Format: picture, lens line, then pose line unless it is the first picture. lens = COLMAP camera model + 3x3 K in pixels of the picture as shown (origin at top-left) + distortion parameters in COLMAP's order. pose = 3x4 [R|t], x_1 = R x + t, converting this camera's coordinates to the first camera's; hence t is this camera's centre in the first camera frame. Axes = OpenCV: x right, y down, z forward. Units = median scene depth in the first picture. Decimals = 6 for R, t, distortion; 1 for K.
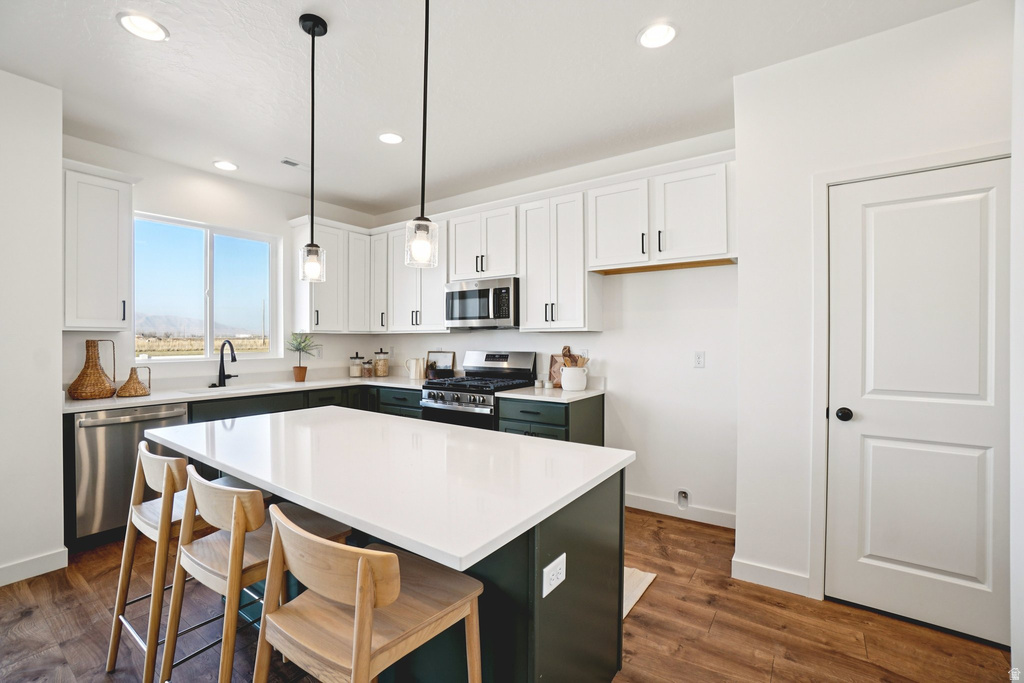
lens RADIAL K [[448.4, 0, 502.6], [0, 448.4, 339.8], [0, 0, 1]] dist [-0.055435, 0.017356]
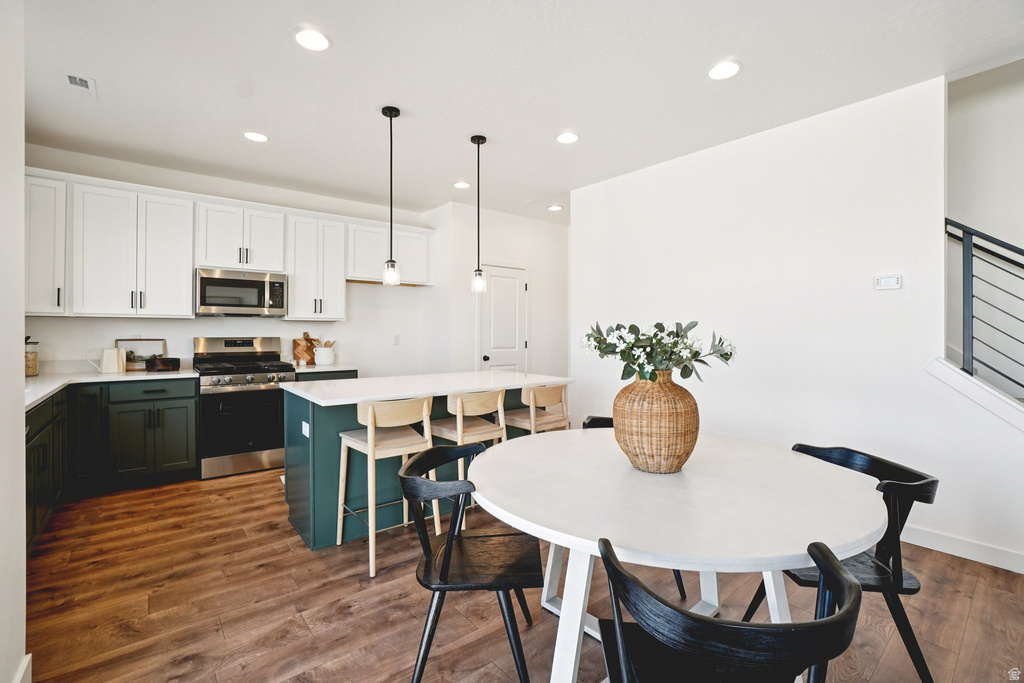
lens RADIAL K [[448.4, 0, 502.6], [0, 448.4, 339.8], [0, 0, 1]] dist [-0.055435, 0.017356]
pose [[0.267005, -0.013432, 0.963602, -1.090538], [-0.004662, 0.999873, 0.015230, 0.016167], [-0.963684, -0.008559, 0.266909, 0.140143]]
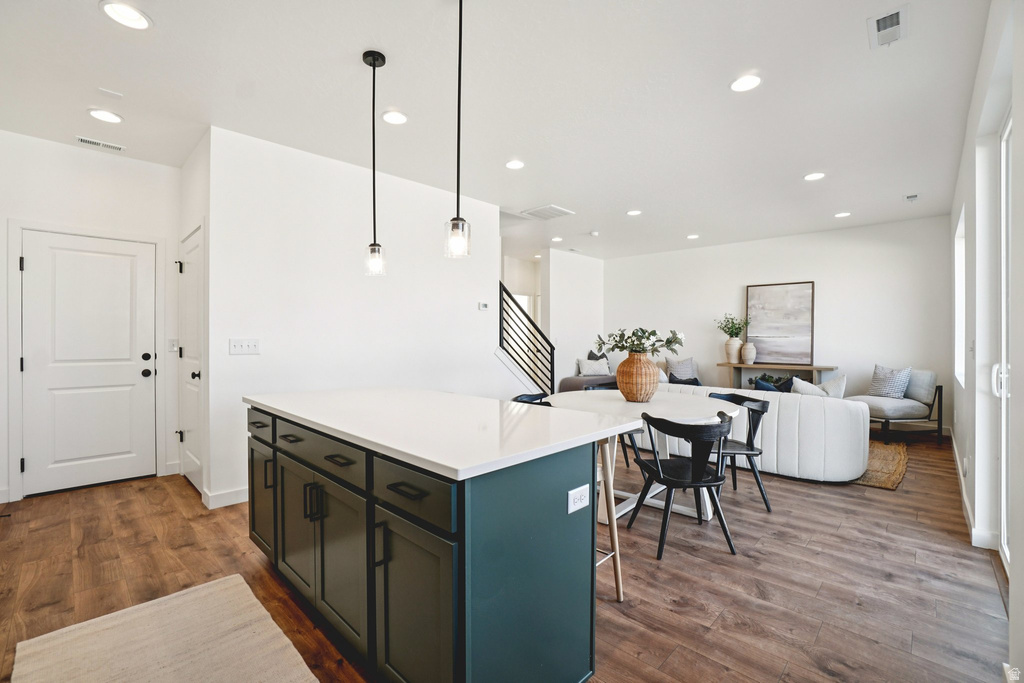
lens RADIAL K [[448.4, 0, 502.6], [0, 448.4, 339.8], [0, 0, 1]] dist [-0.055435, 0.017356]
pose [[-0.987535, -0.005520, 0.157301, -0.407522], [-0.005735, 0.999983, -0.000913, 0.025950], [-0.157294, -0.001803, -0.987550, 1.179515]]
